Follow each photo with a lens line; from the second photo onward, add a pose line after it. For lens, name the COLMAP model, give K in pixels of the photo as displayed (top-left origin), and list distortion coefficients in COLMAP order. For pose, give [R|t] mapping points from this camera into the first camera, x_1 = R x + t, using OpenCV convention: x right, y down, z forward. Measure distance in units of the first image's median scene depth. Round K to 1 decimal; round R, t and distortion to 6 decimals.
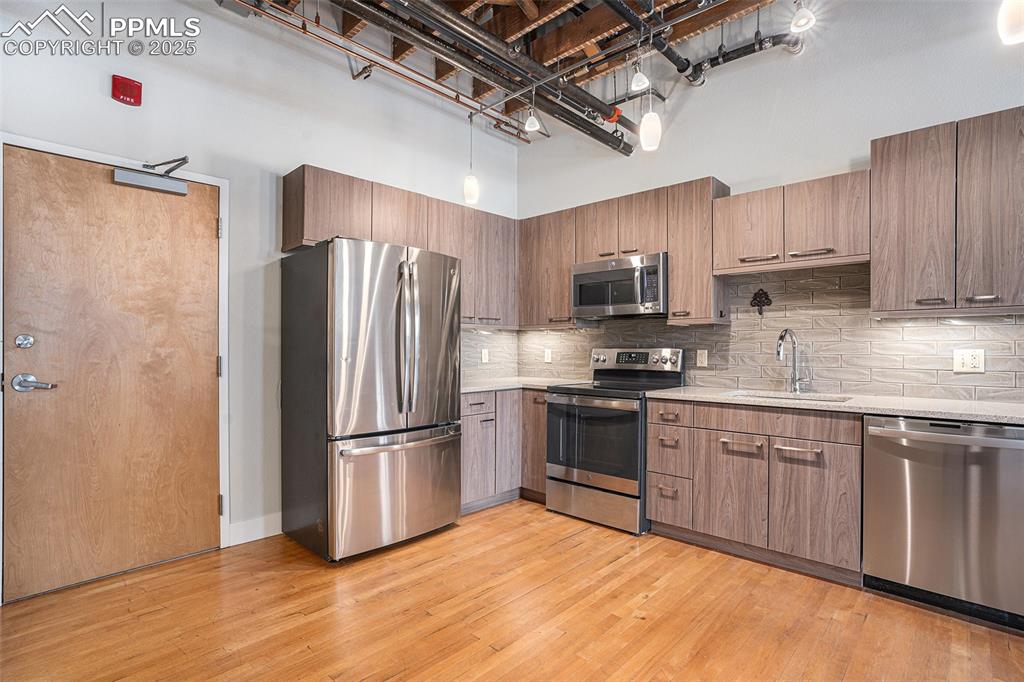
lens RADIAL K [[516.2, 0, 511.7], [0, 516.2, 337.1], [0, 0, 1]] dist [0.000384, 0.001229]
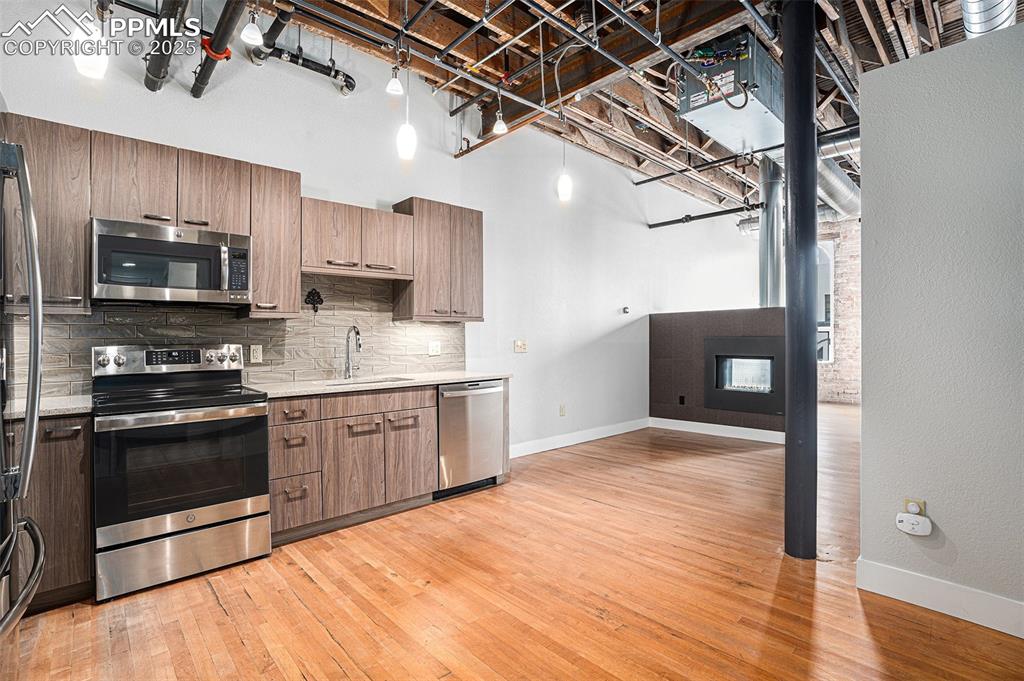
lens RADIAL K [[494.8, 0, 512.0], [0, 494.8, 340.5], [0, 0, 1]] dist [-0.003208, 0.000175]
pose [[0.071262, -0.003875, 0.997450, -0.624323], [-0.007133, 0.999965, 0.004395, 0.011163], [-0.997432, -0.007428, 0.071232, 0.581458]]
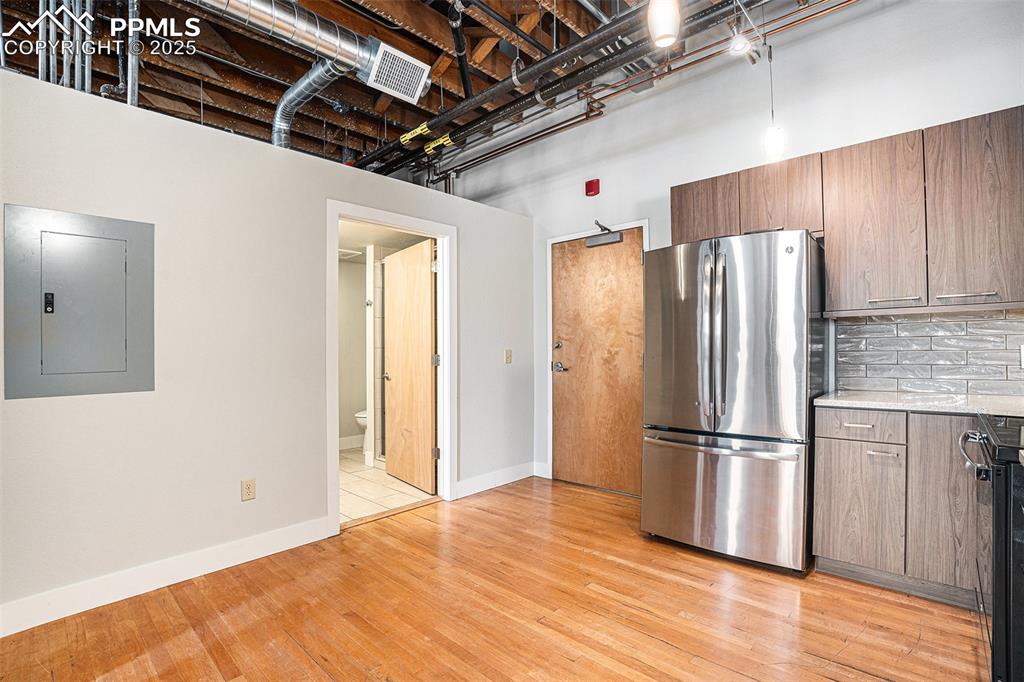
lens RADIAL K [[494.8, 0, 512.0], [0, 494.8, 341.0], [0, 0, 1]] dist [-0.003208, 0.000175]
pose [[0.030915, -0.019961, -0.999323, 0.728622], [0.022364, 0.999564, -0.019274, 0.022040], [0.999272, -0.021753, 0.031348, 0.653031]]
